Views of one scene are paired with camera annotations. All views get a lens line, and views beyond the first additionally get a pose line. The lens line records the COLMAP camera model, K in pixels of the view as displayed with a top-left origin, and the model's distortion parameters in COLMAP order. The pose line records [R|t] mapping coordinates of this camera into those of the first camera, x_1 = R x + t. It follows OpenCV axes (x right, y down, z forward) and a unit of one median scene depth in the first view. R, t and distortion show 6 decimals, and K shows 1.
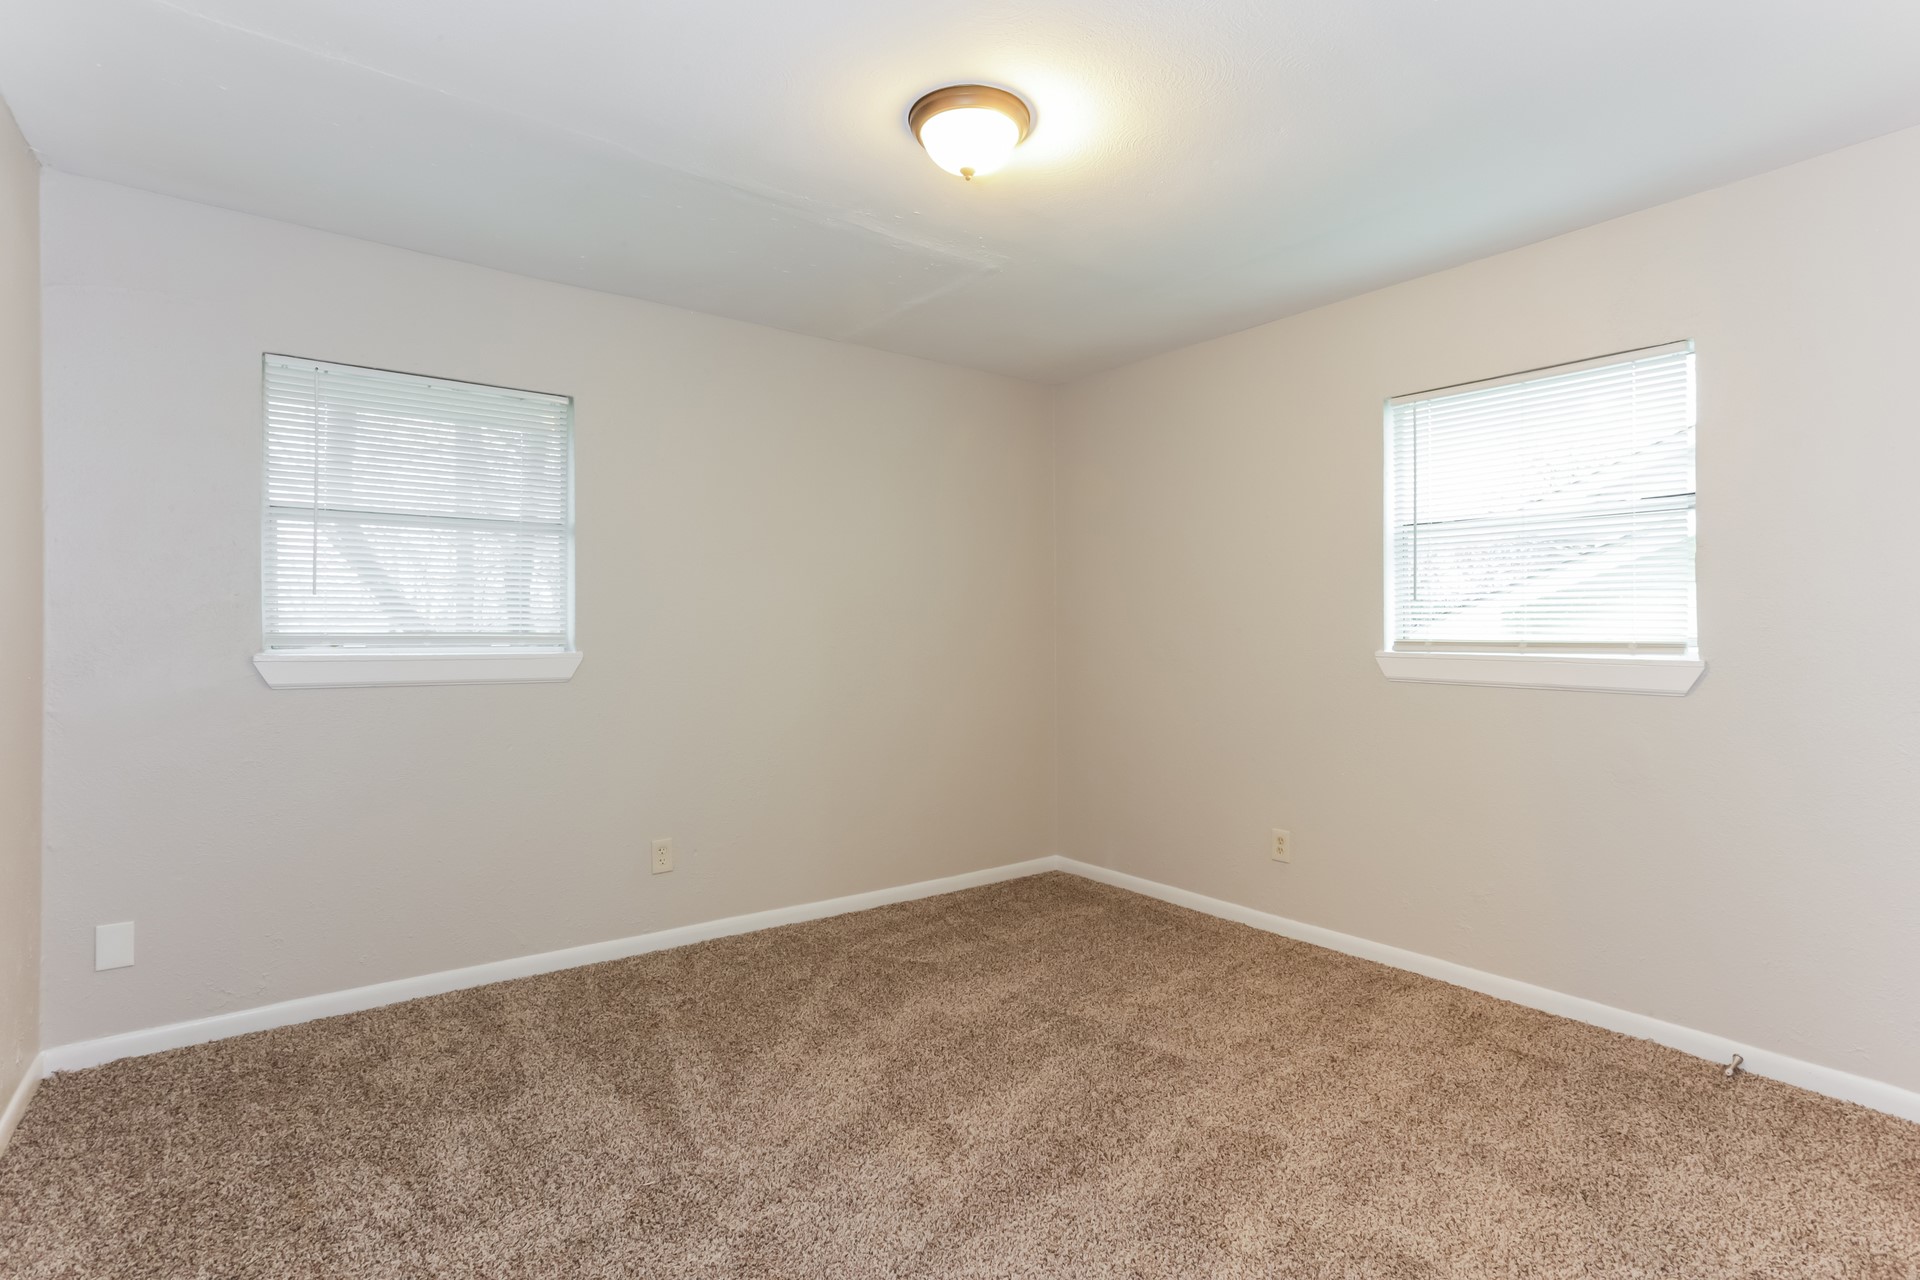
lens RADIAL K [[934.3, 0, 958.9], [0, 934.3, 646.3], [0, 0, 1]] dist [-0.019508, 0.002451]
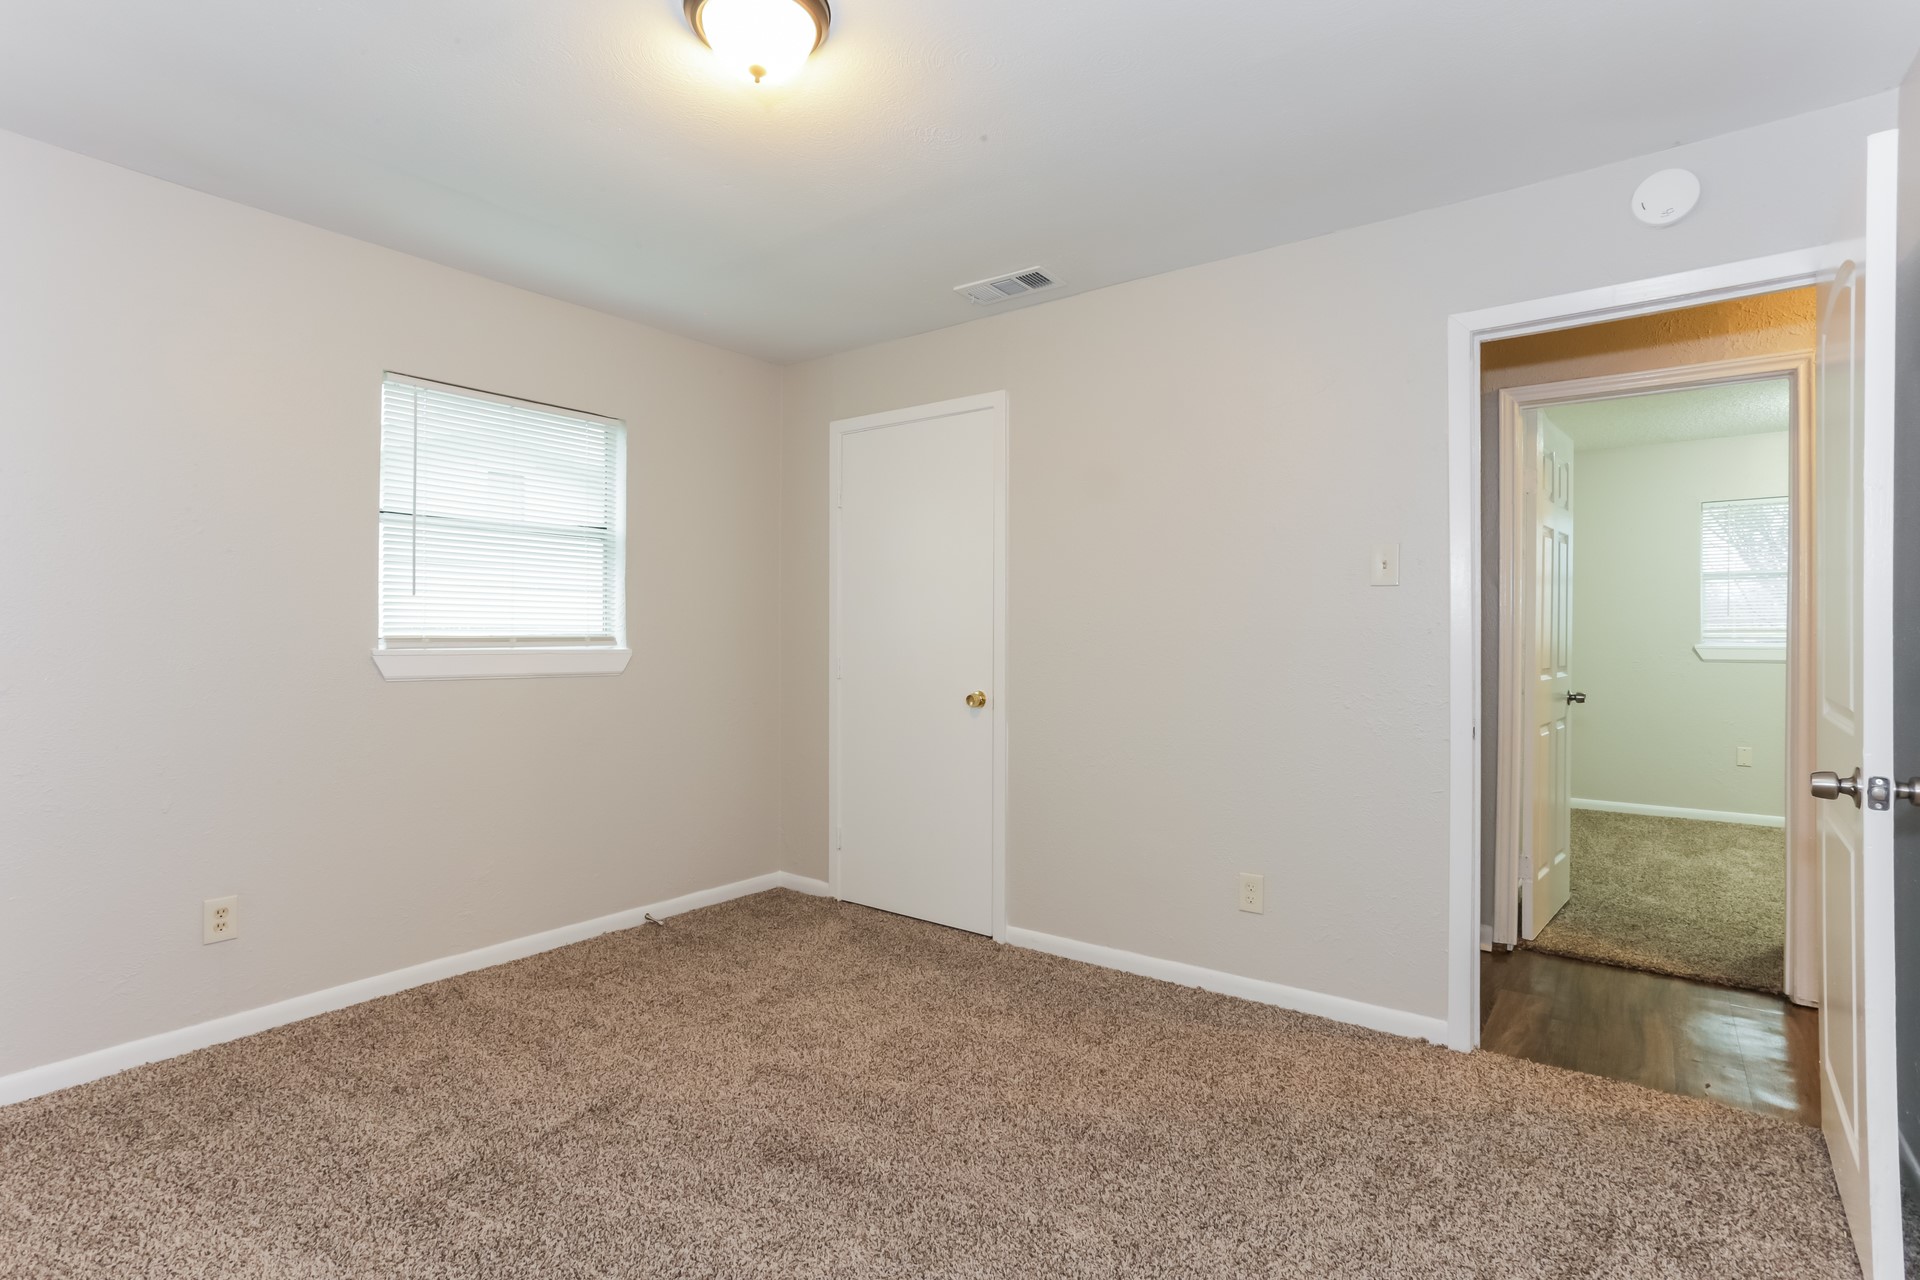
lens RADIAL K [[934.3, 0, 951.3], [0, 934.3, 628.6], [0, 0, 1]] dist [-0.019508, 0.002451]
pose [[-0.278598, -0.001173, 0.960407, -0.599703], [0.005309, 0.999982, 0.002761, -0.015138], [-0.960393, 0.005868, -0.278586, 0.770947]]
